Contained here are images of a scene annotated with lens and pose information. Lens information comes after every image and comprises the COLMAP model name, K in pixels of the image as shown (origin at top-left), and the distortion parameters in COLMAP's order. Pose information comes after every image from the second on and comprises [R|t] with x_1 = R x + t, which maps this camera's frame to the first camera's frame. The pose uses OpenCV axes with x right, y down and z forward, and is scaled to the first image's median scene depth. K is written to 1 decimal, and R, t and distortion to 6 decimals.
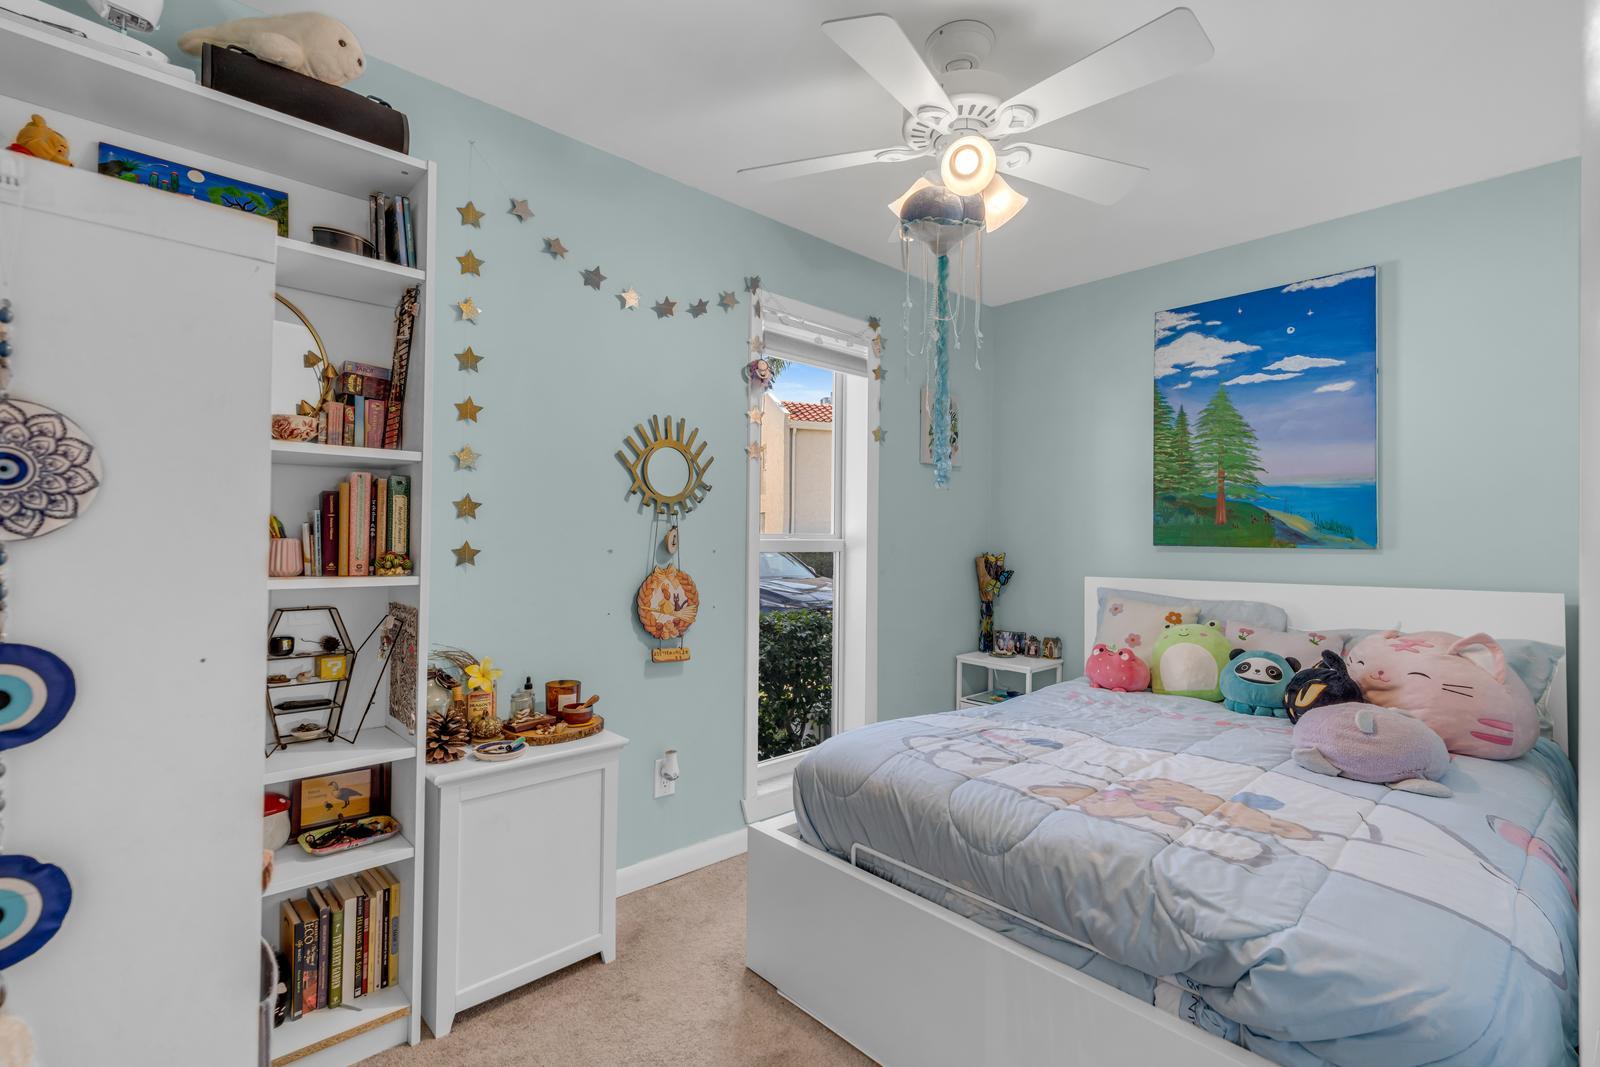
lens RADIAL K [[729.0, 0, 800.7], [0, 729.0, 531.6], [0, 0, 1]] dist [-0.012794, 0.004784]
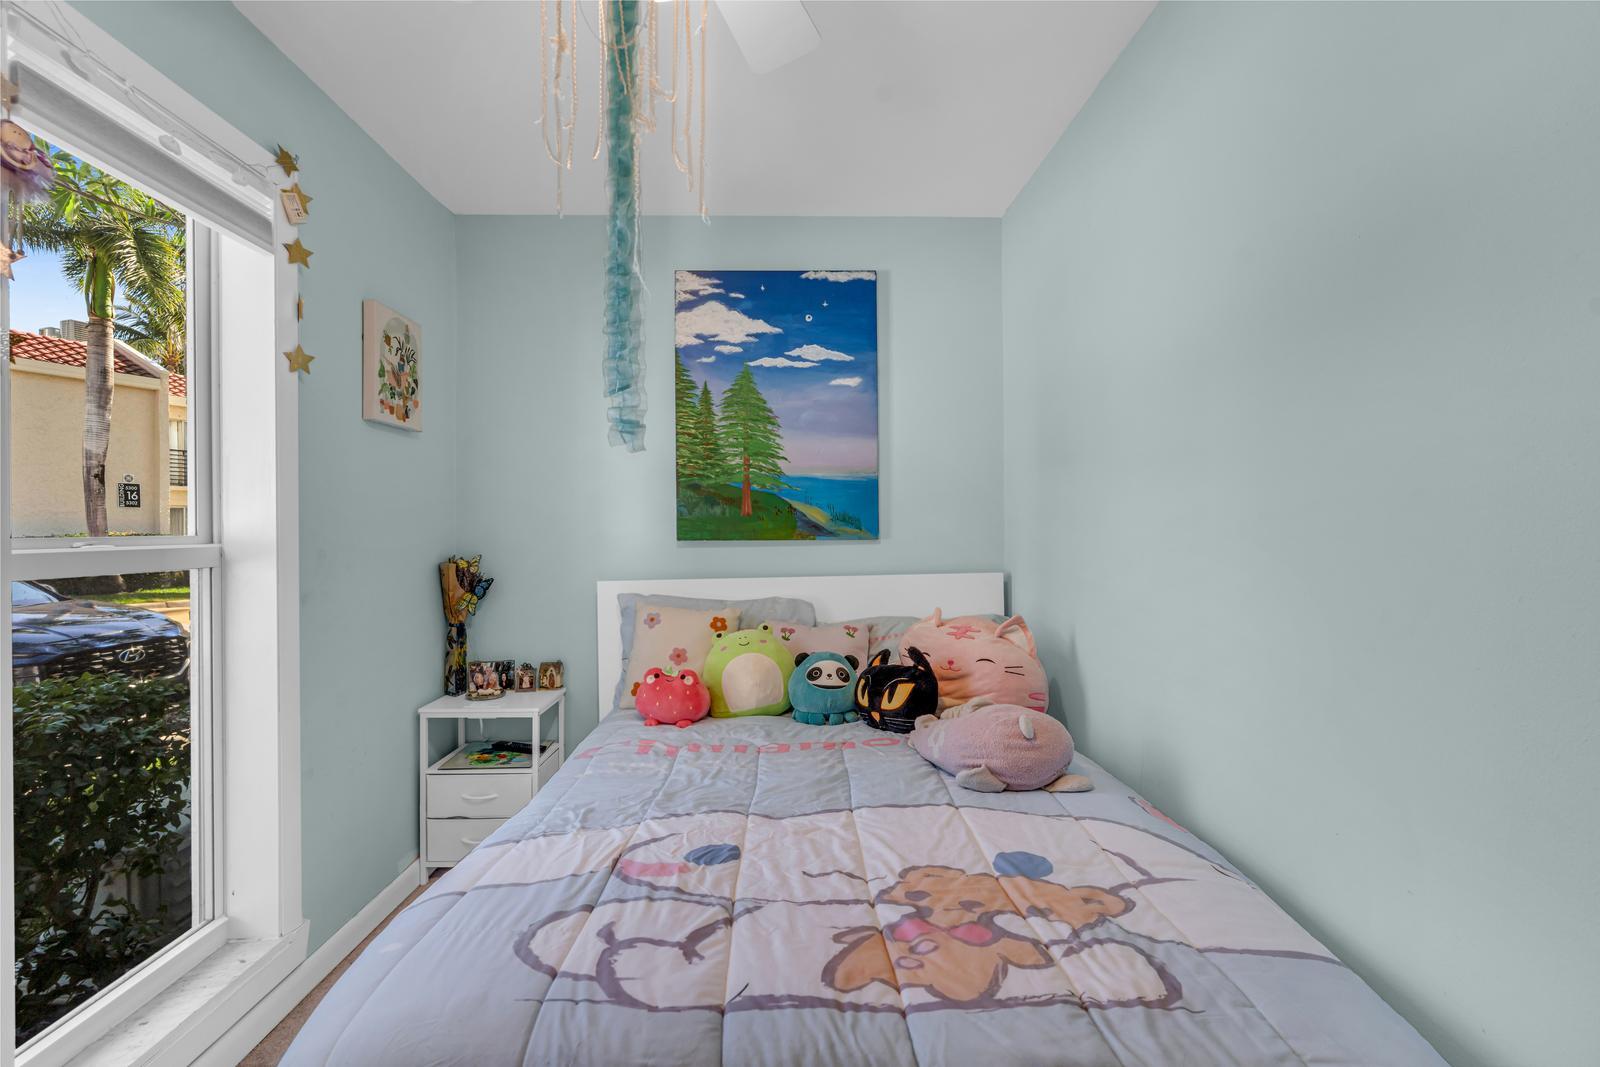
lens RADIAL K [[729.0, 0, 825.8], [0, 729.0, 530.2], [0, 0, 1]] dist [-0.012794, 0.004784]
pose [[0.655300, -0.015560, 0.755208, -0.059761], [0.007422, 0.999872, 0.014161, -0.004771], [-0.755332, -0.003674, 0.655332, 0.348677]]
